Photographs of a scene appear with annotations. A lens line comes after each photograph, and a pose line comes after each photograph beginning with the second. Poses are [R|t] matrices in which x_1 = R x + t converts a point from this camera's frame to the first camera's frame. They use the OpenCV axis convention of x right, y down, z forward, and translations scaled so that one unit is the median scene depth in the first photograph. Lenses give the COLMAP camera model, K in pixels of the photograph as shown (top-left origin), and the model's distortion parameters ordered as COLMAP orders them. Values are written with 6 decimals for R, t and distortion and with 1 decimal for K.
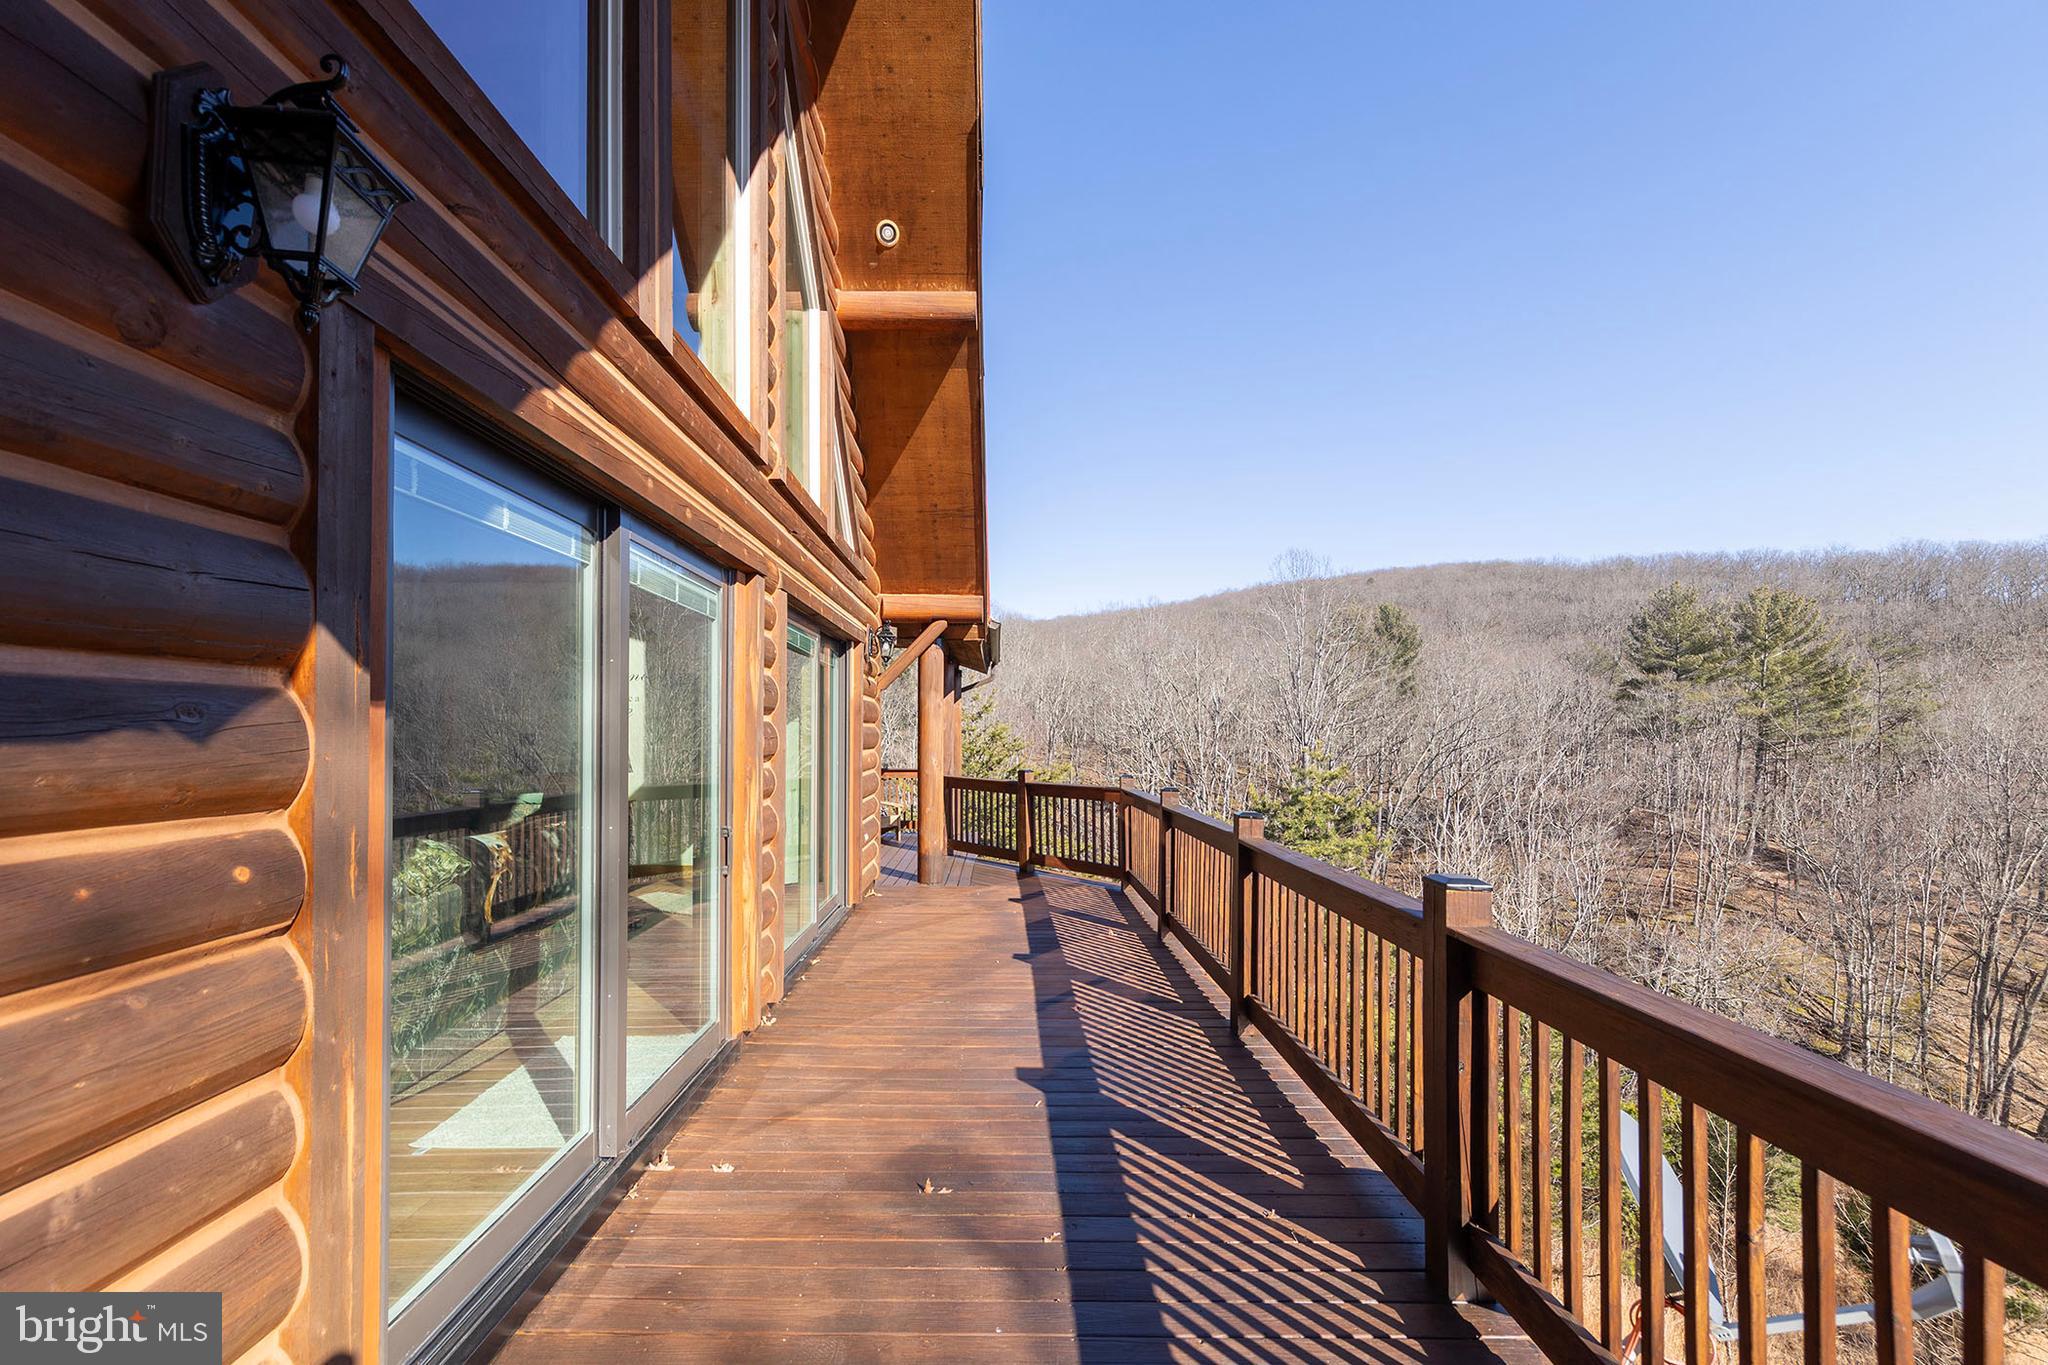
lens RADIAL K [[832.1, 0, 1014.4], [0, 832.1, 731.7], [0, 0, 1]] dist [0.006432, 0.000032]
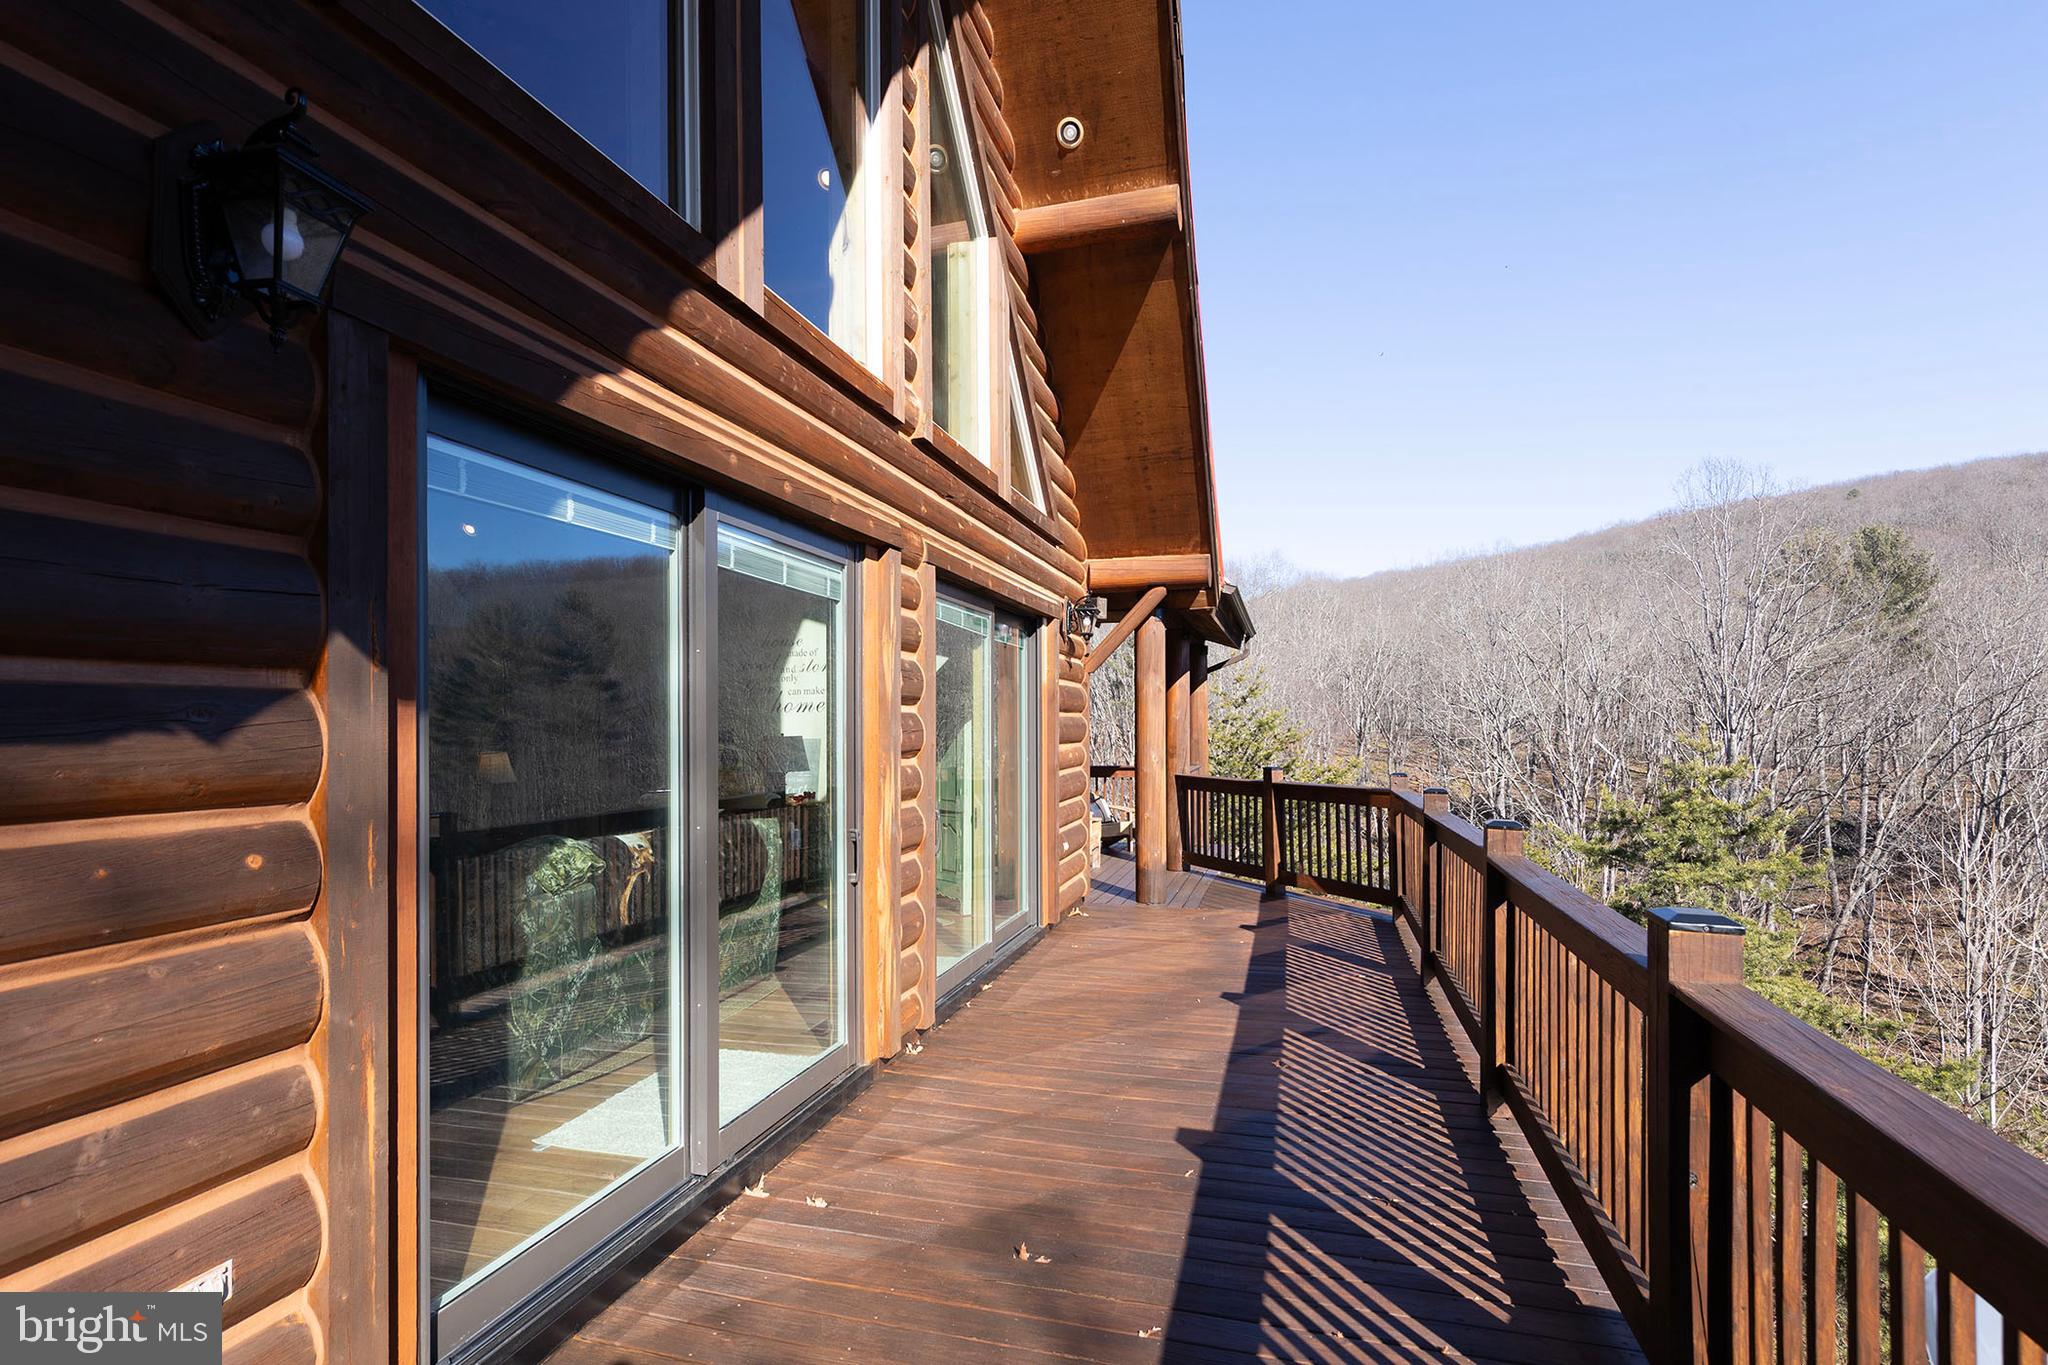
lens RADIAL K [[998.8, 0, 1026.9], [0, 998.8, 729.7], [0, 0, 1]] dist [0.004676, 0.000376]
pose [[0.957922, -0.014639, -0.286656, 0.121276], [0.016602, 0.999852, 0.004416, 0.003149], [0.286549, -0.008989, 0.958023, 0.013694]]
